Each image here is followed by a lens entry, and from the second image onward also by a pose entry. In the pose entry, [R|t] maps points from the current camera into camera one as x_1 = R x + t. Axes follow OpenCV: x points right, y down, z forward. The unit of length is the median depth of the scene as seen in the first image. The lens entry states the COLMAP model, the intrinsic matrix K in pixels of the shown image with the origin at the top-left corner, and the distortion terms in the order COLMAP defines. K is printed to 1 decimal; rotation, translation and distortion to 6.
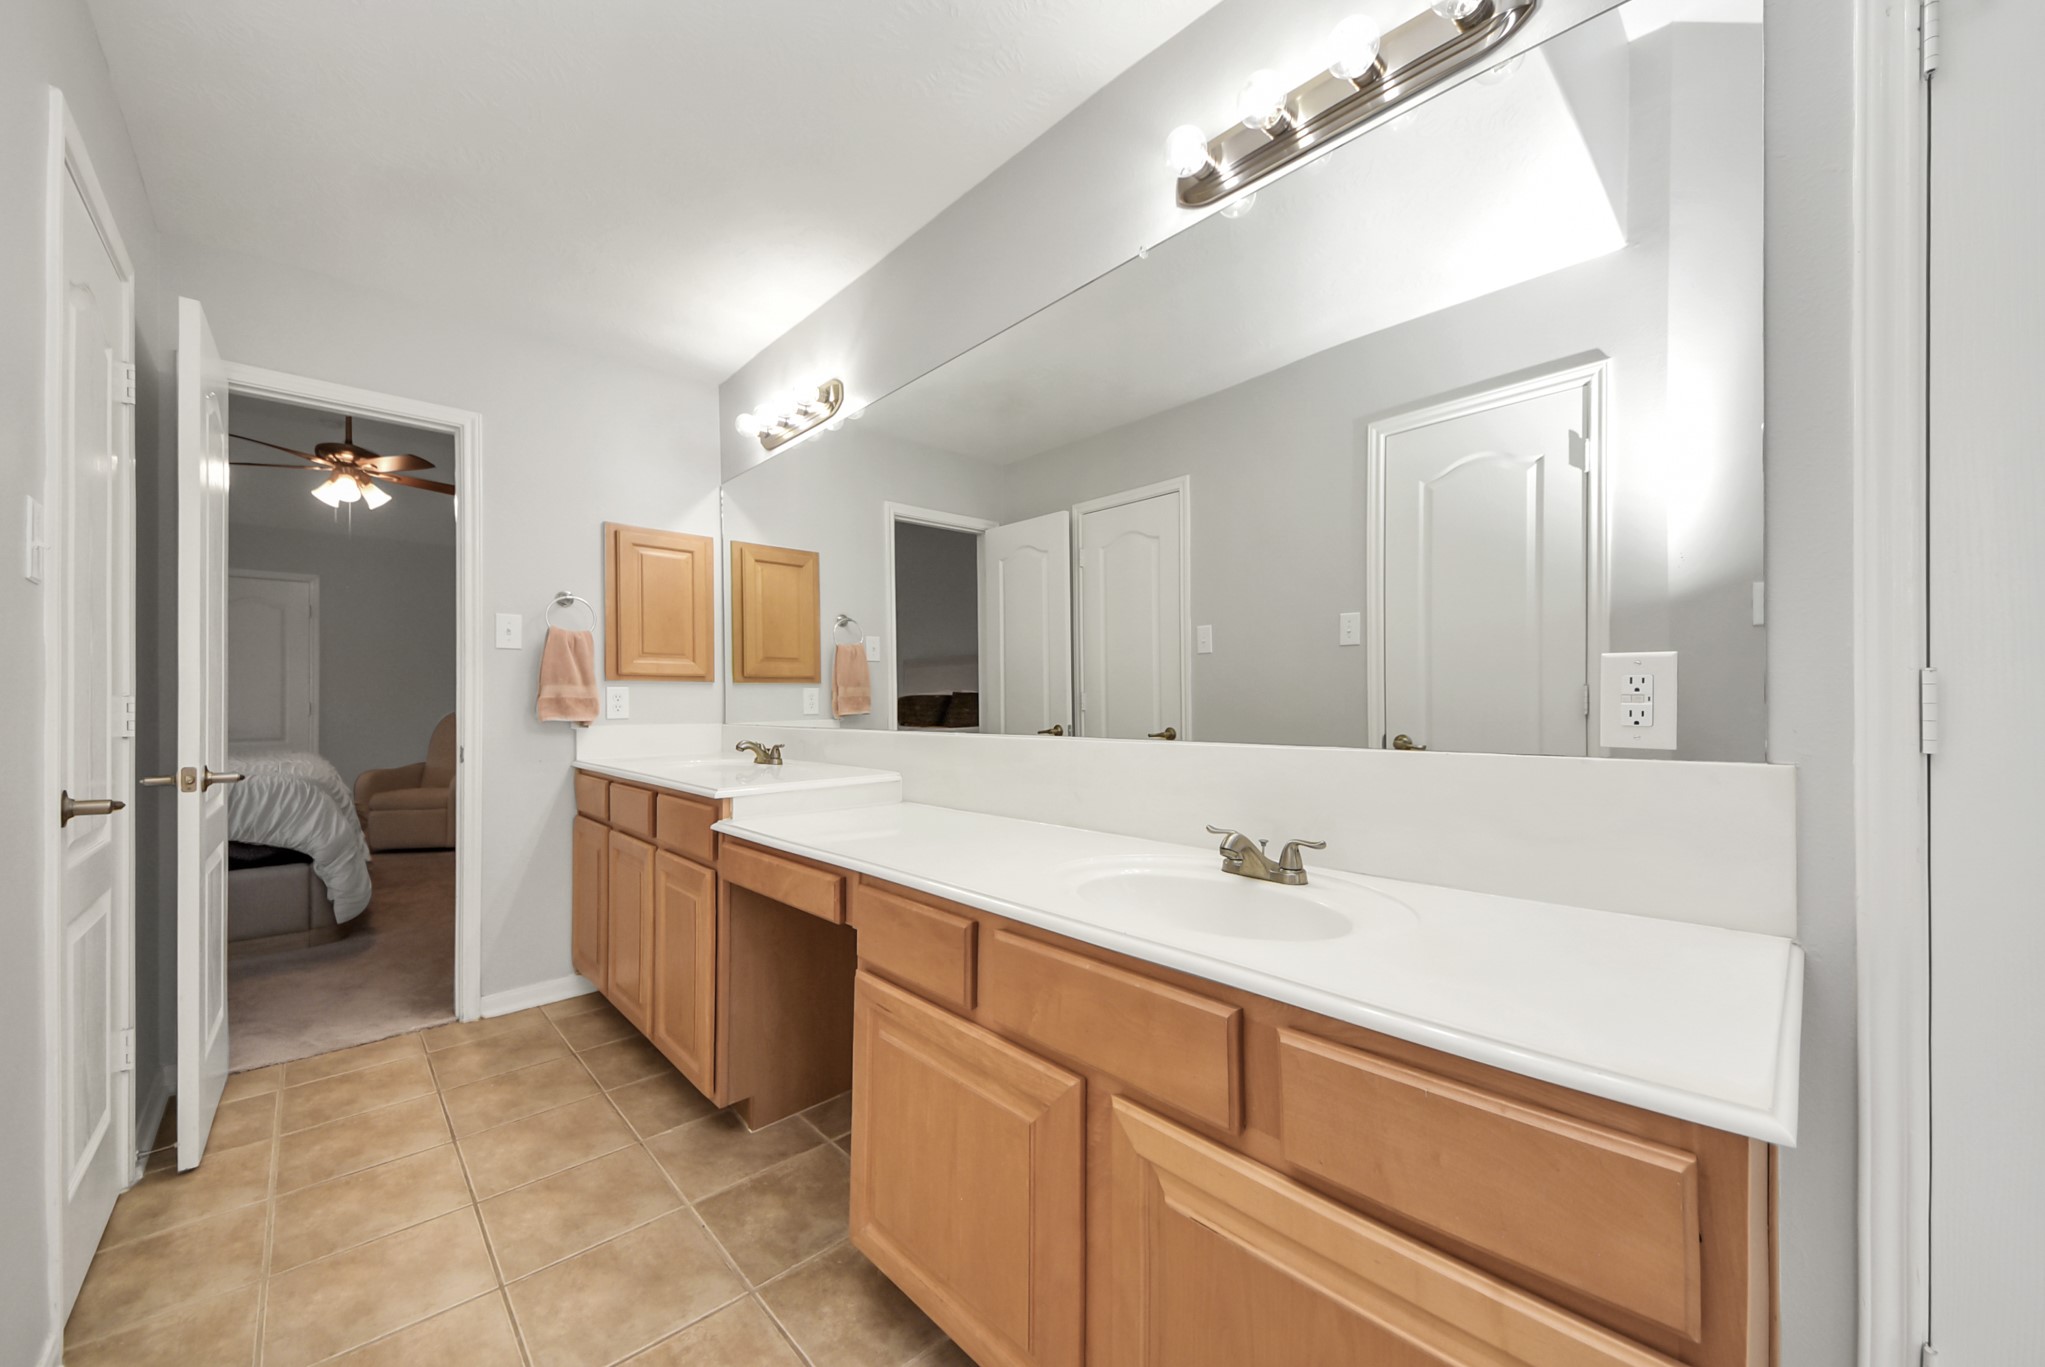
lens RADIAL K [[772.6, 0, 1052.8], [0, 772.6, 703.4], [0, 0, 1]] dist [-0.001244, -0.000233]
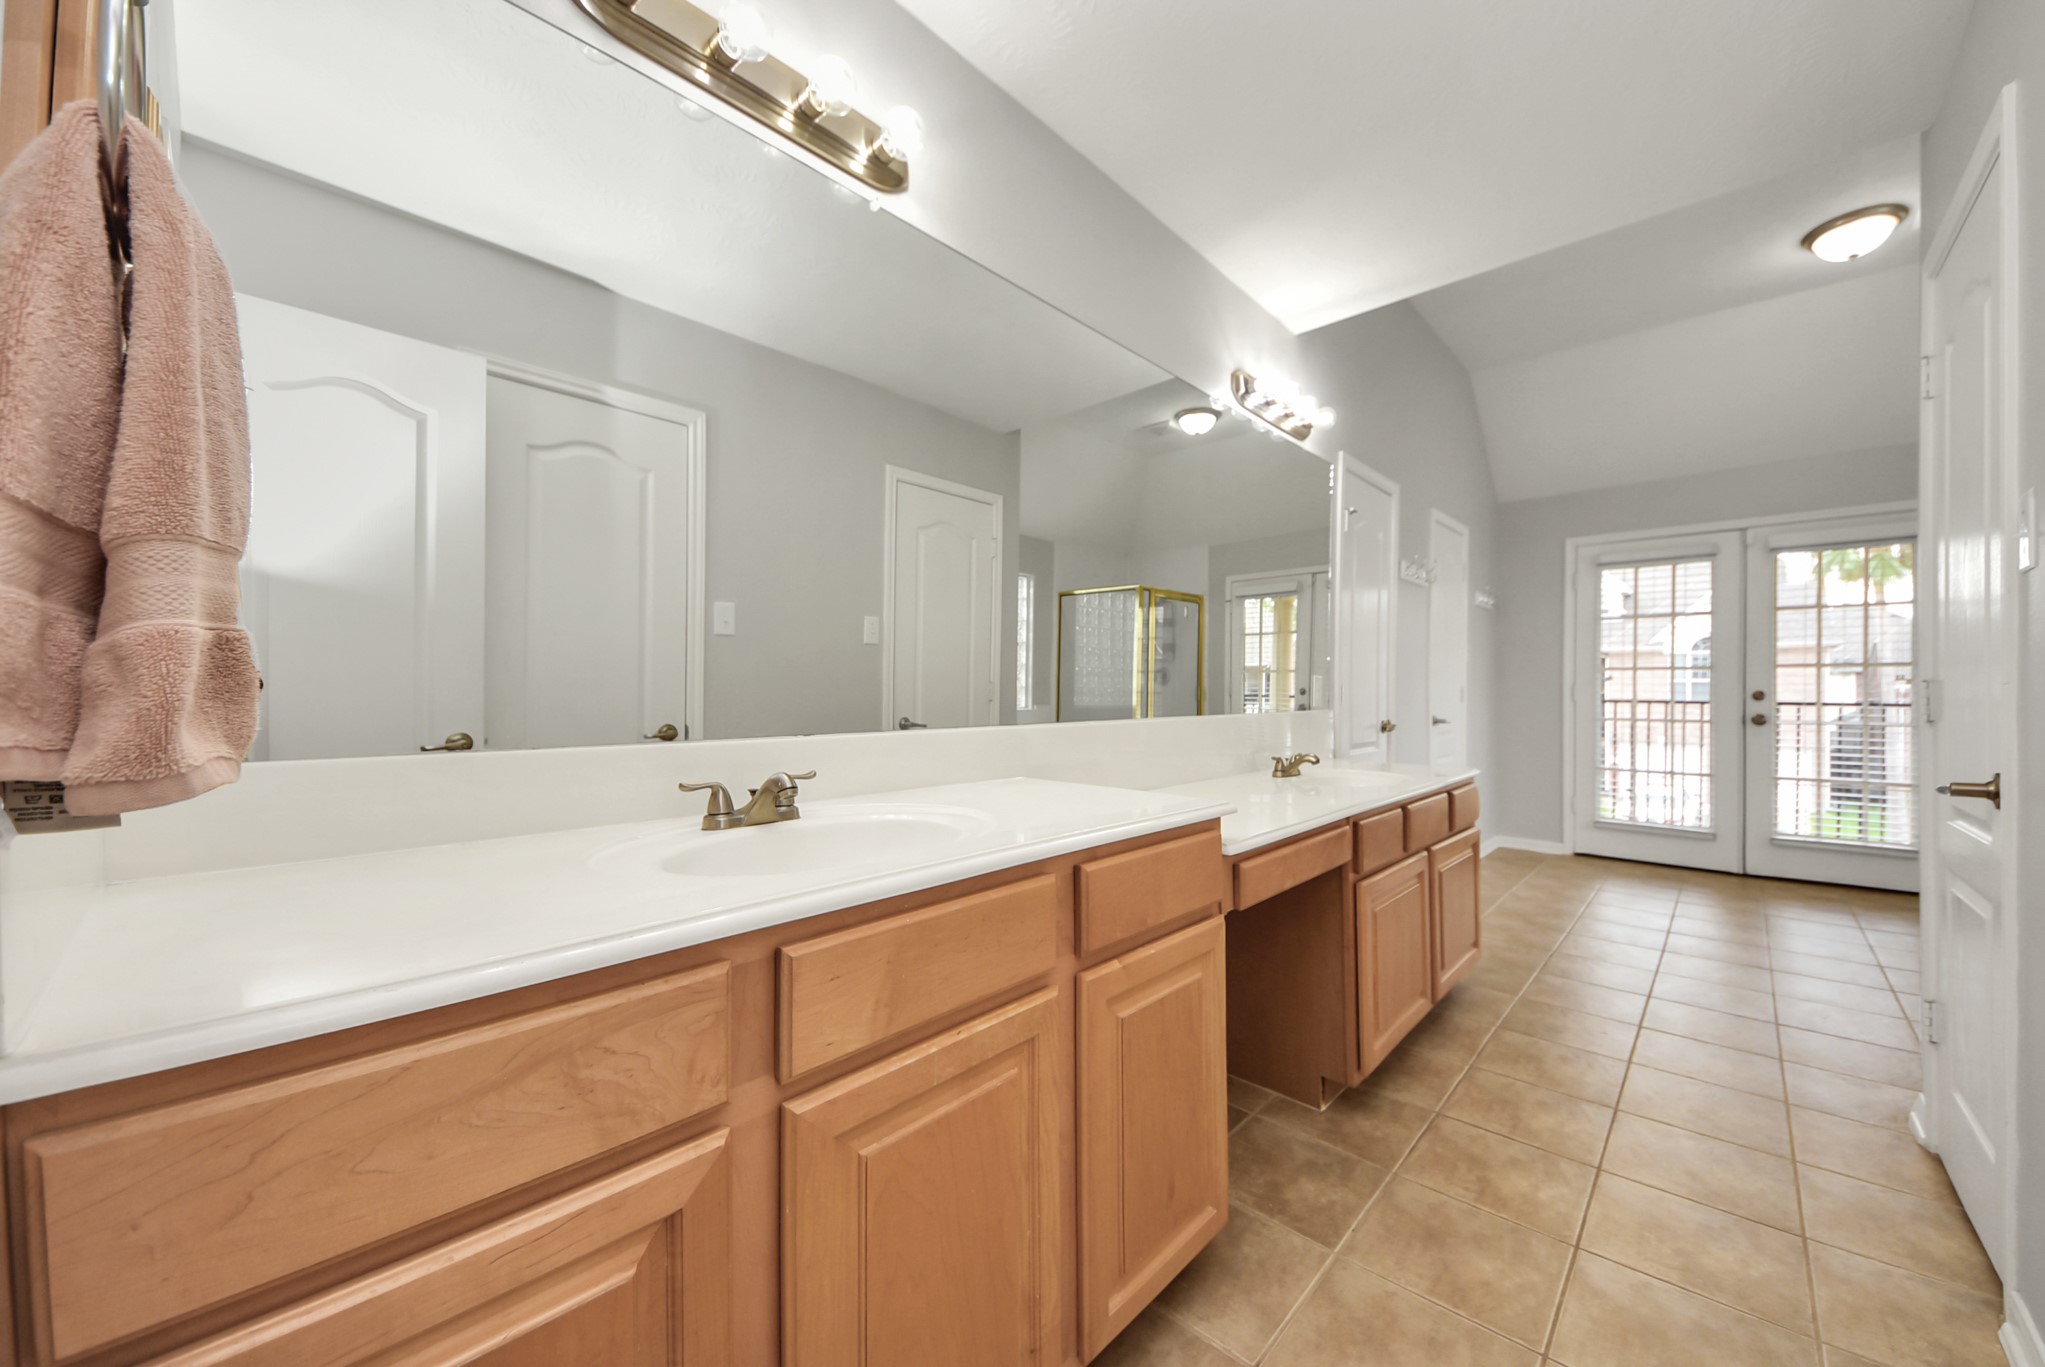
lens RADIAL K [[740.6, 0, 1038.6], [0, 740.6, 681.2], [0, 0, 1]] dist [0.001526, -0.000078]
pose [[-0.046205, 0.018208, 0.998766, -1.288065], [0.009205, 0.999799, -0.017801, 0.005311], [-0.998890, 0.008371, -0.046363, 1.343074]]
